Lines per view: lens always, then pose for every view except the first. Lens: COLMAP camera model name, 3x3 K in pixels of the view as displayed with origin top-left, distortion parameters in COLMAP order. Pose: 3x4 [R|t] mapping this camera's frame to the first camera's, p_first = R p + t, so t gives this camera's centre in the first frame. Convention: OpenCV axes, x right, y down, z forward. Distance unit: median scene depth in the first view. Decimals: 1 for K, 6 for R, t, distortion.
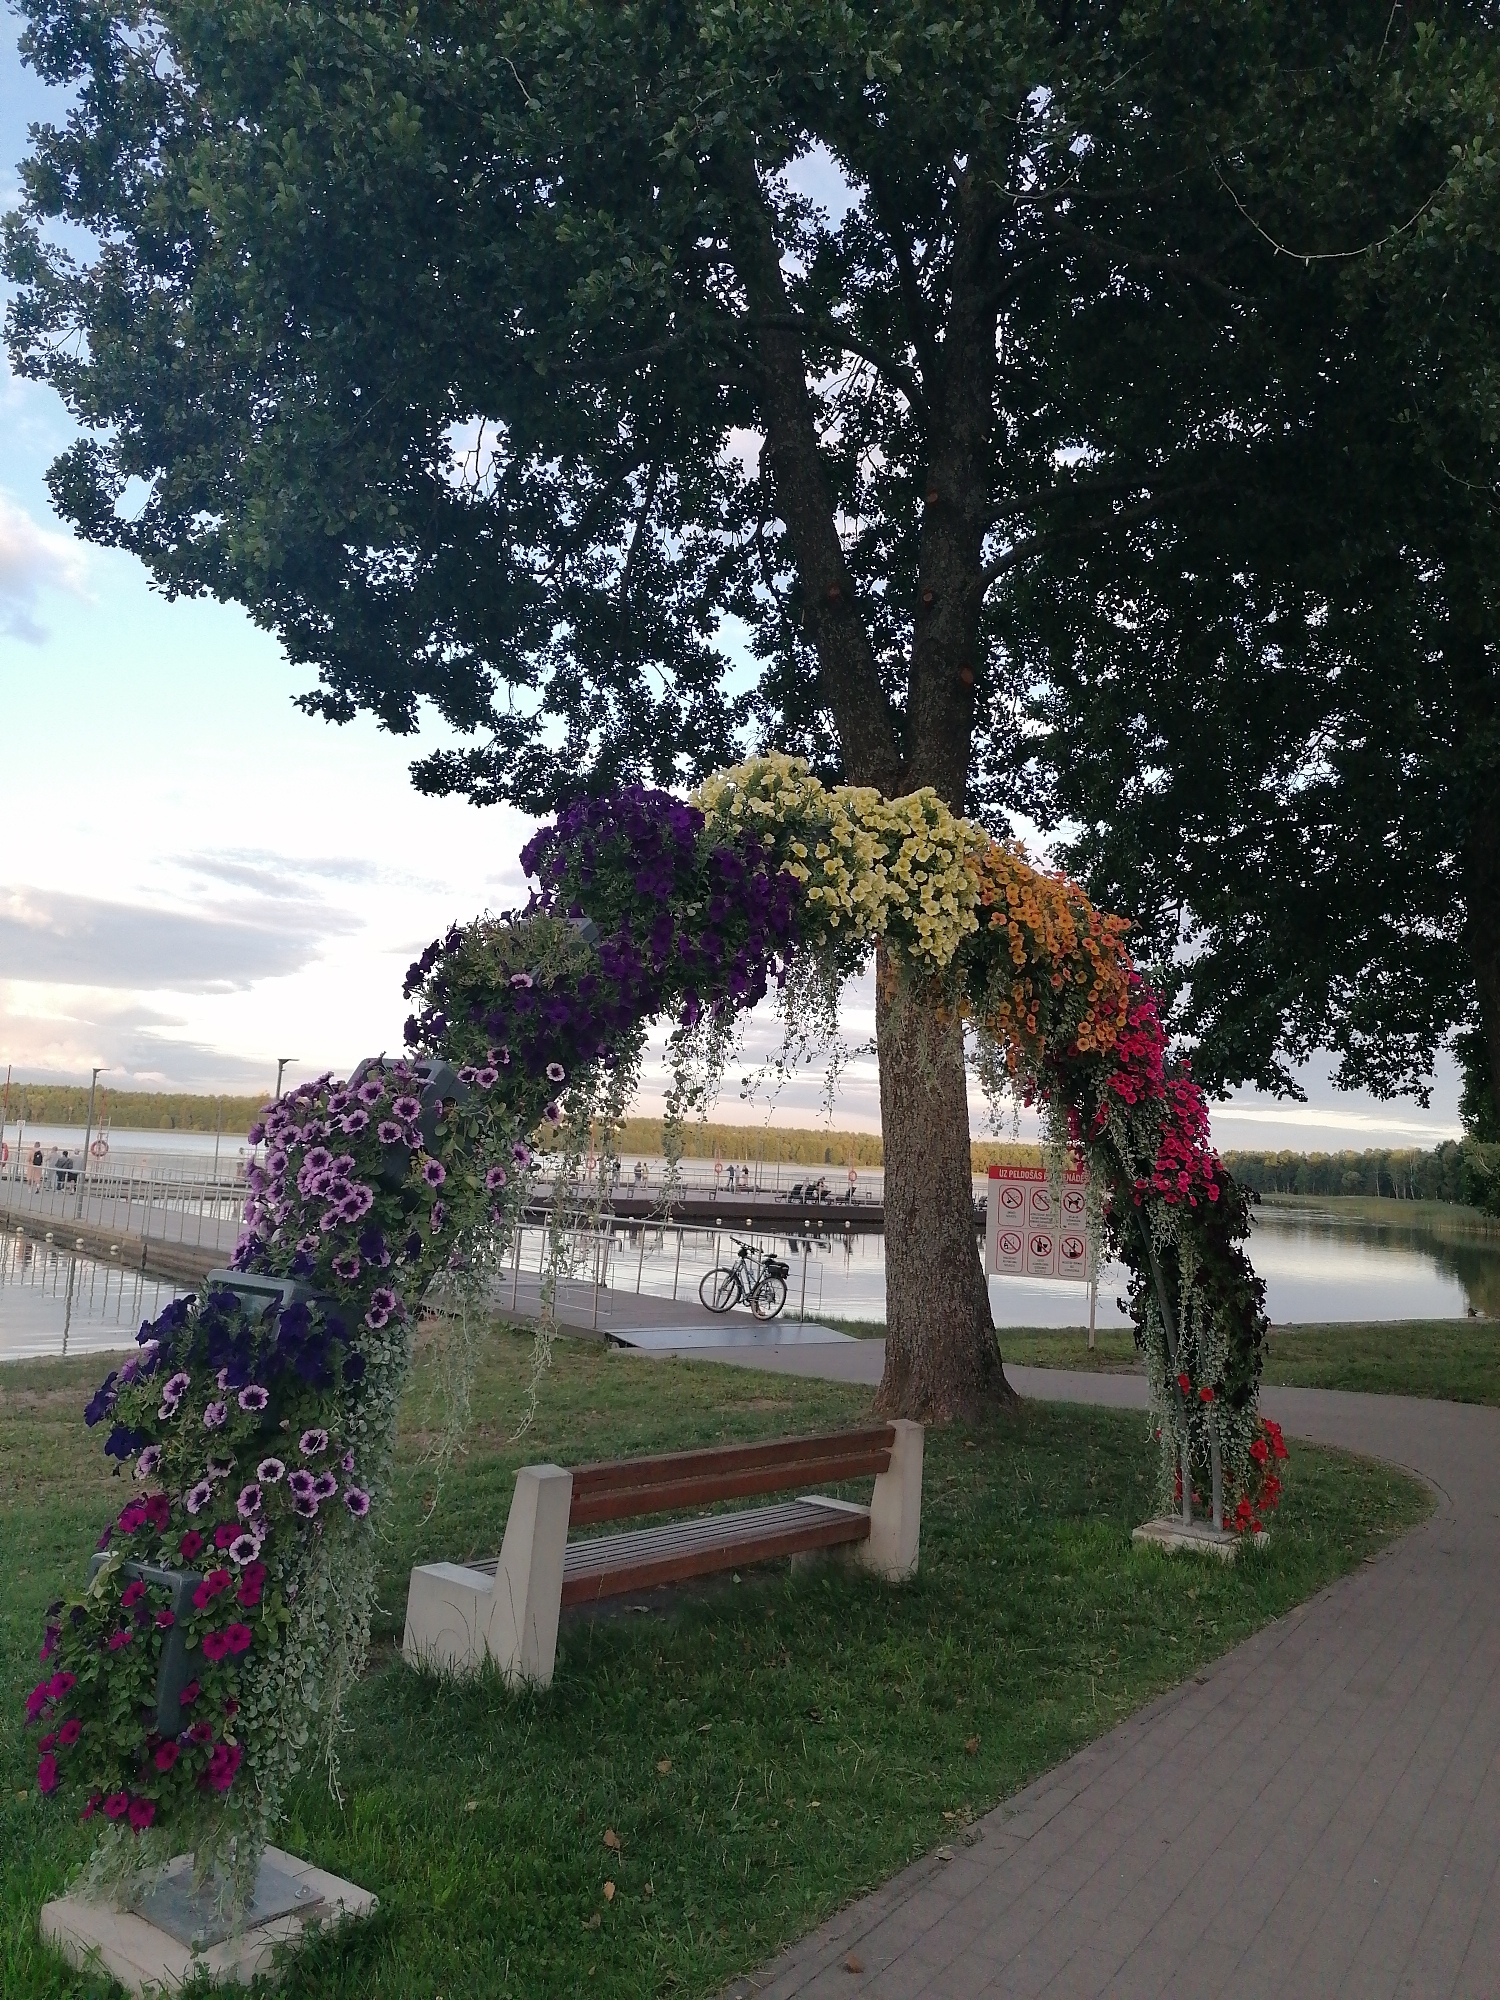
lens RADIAL K [[1528.4, 0, 750.0], [0, 1528.4, 1000.0], [0, 0, 1]] dist [0.057653, -0.000392]
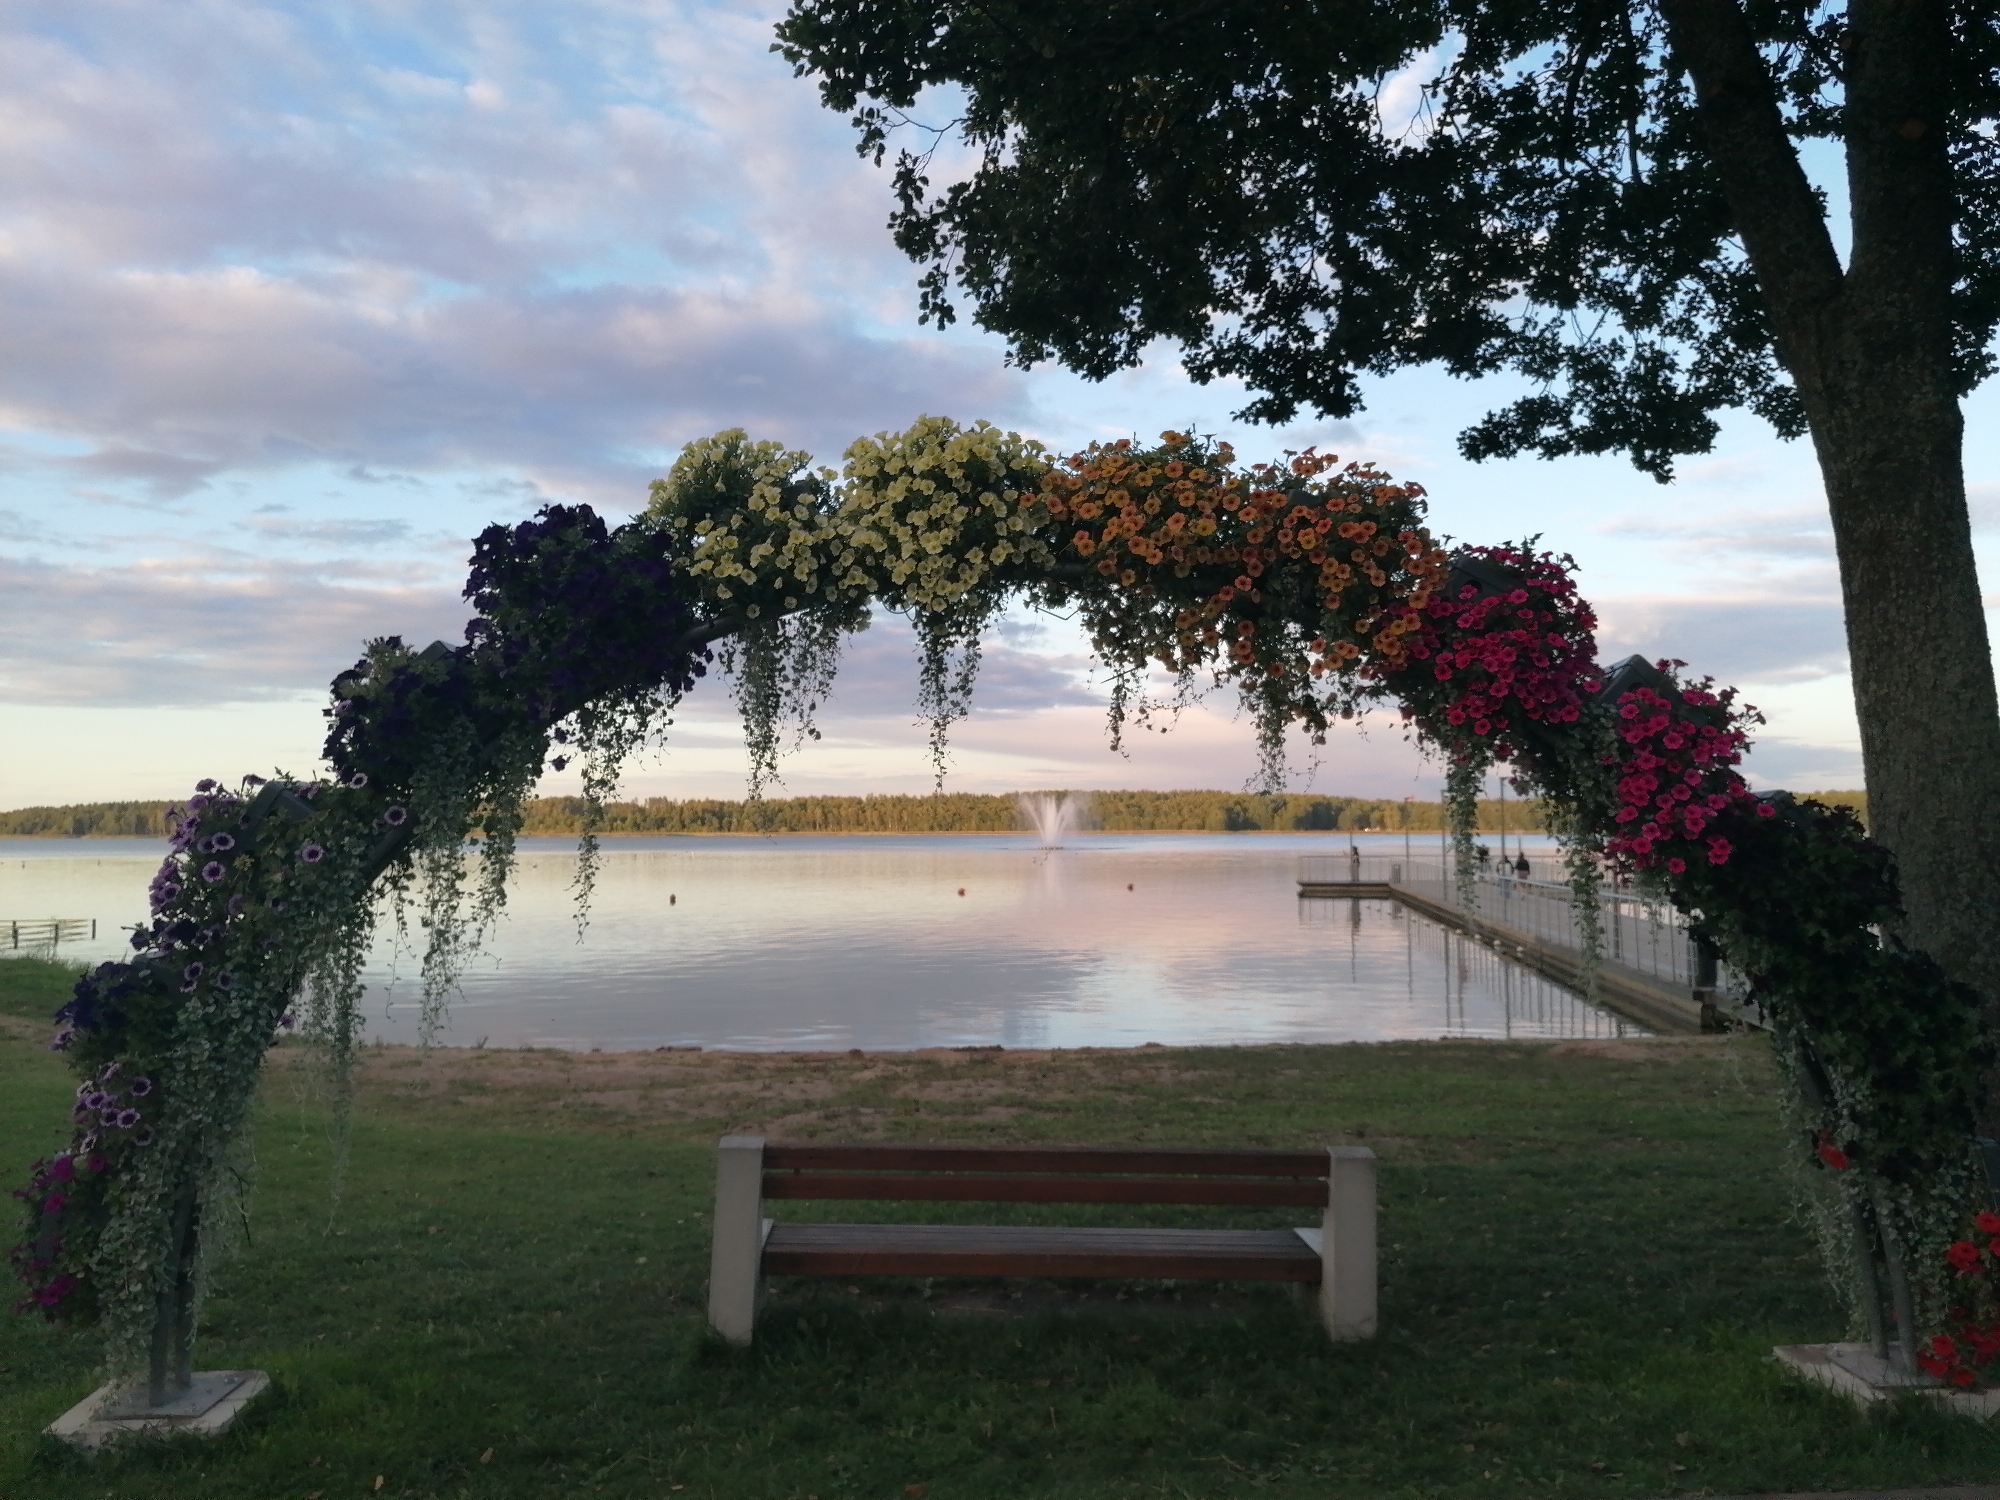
lens RADIAL K [[1528.4, 0, 1000.0], [0, 1528.4, 750.0], [0, 0, 1]] dist [0.057653, -0.000392]
pose [[0.649134, -0.098488, -0.754271, 0.348969], [0.119709, 0.992453, -0.026565, 0.035474], [0.751195, -0.073049, 0.656025, 0.189612]]
